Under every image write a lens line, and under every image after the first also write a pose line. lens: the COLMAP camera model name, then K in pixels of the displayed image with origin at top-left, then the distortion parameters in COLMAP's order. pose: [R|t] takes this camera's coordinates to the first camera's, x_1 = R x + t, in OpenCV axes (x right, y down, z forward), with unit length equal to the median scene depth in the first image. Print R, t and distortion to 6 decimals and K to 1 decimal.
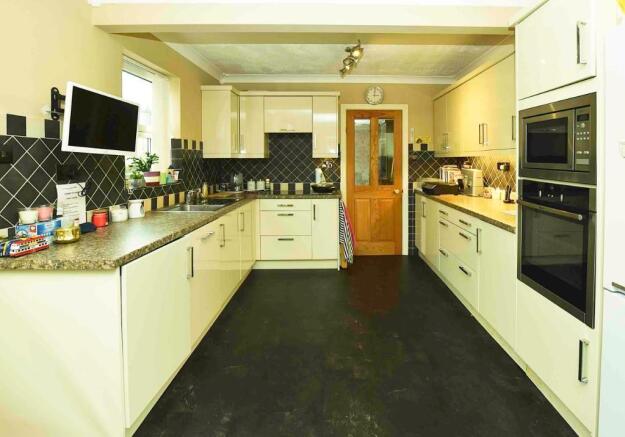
lens RADIAL K [[322.2, 0, 337.6], [0, 322.2, 165.5], [0, 0, 1]] dist [-0.005567, 0.000108]
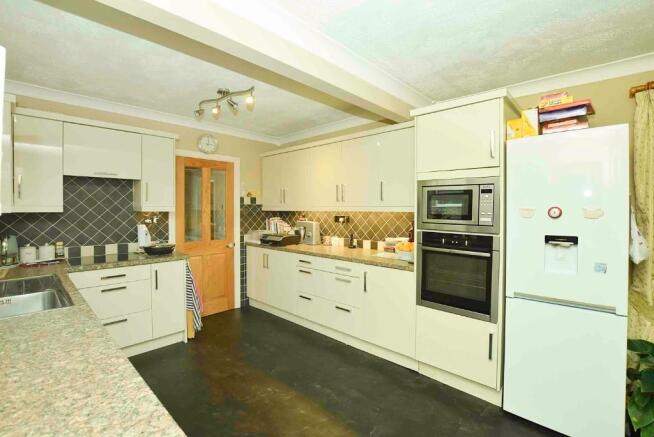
lens RADIAL K [[294.8, 0, 322.6], [0, 294.8, 214.9], [0, 0, 1]] dist [-0.016315, -0.000056]
pose [[0.717217, -0.009852, 0.696781, -0.244002], [0.008606, 0.999949, 0.005280, -0.014463], [-0.696797, 0.002209, 0.717265, 0.162422]]
